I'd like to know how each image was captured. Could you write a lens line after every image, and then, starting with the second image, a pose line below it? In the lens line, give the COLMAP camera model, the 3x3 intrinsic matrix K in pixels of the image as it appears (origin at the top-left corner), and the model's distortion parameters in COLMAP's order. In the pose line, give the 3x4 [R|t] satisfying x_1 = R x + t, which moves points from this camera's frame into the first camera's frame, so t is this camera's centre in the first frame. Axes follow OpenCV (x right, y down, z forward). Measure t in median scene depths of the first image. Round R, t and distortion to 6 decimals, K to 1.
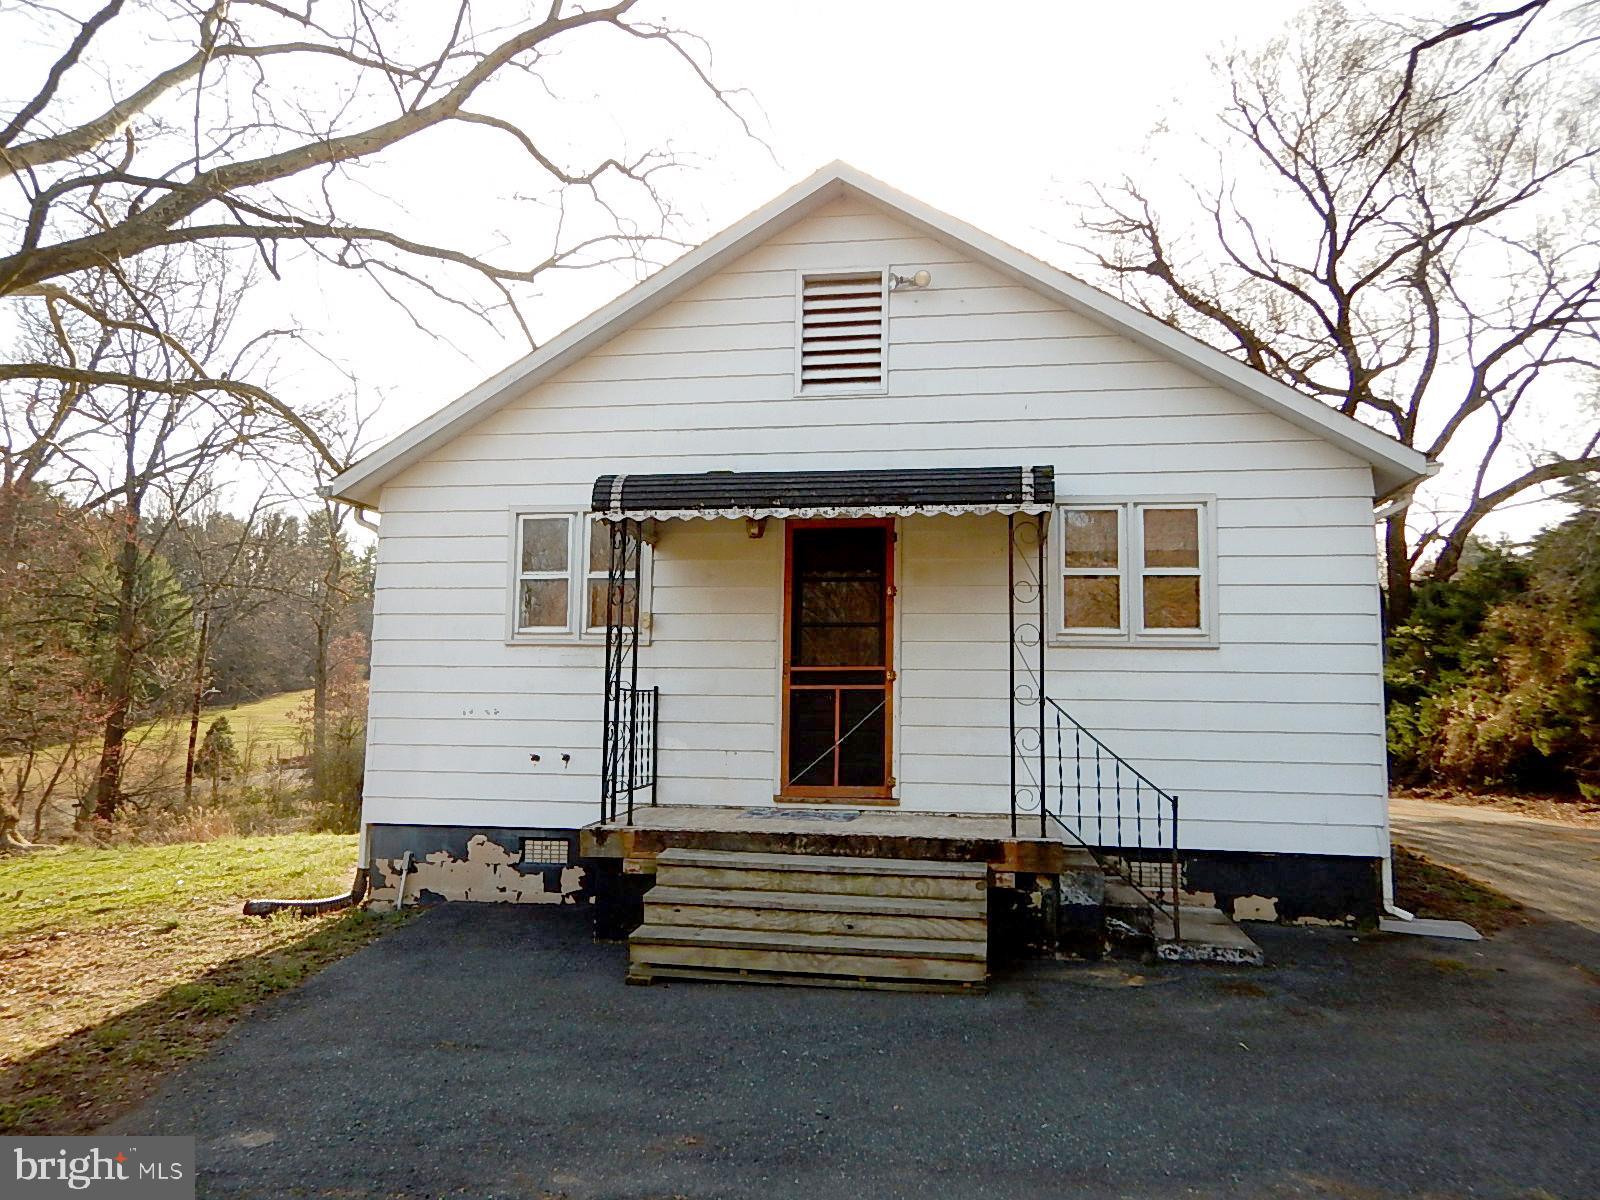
lens RADIAL K [[1152.7, 0, 804.6], [0, 1152.7, 607.0], [0, 0, 1]] dist [-0.007018, -0.000233]
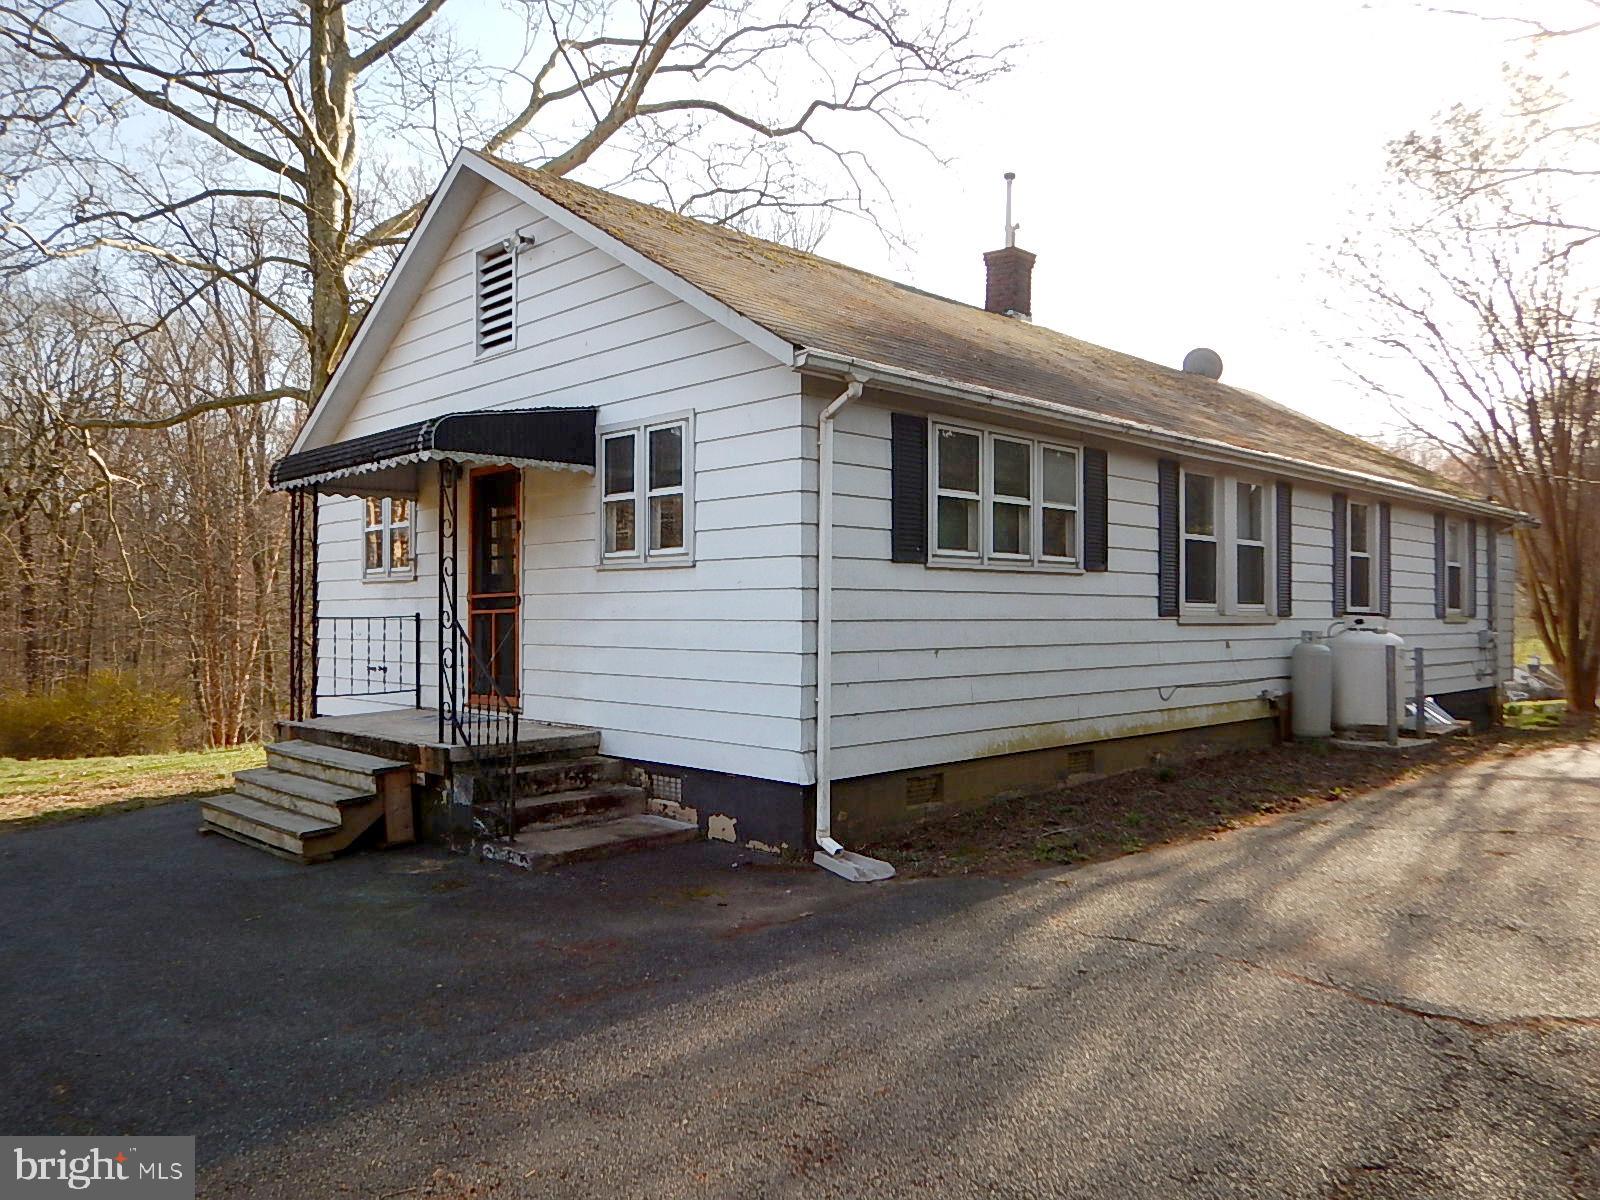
lens RADIAL K [[1152.7, 0, 813.4], [0, 1152.7, 595.2], [0, 0, 1]] dist [-0.007018, -0.000233]
pose [[0.824853, -0.026893, -0.564708, 0.979825], [0.066923, 0.996490, 0.050296, 0.017109], [0.561373, -0.079279, 0.823757, 0.233637]]
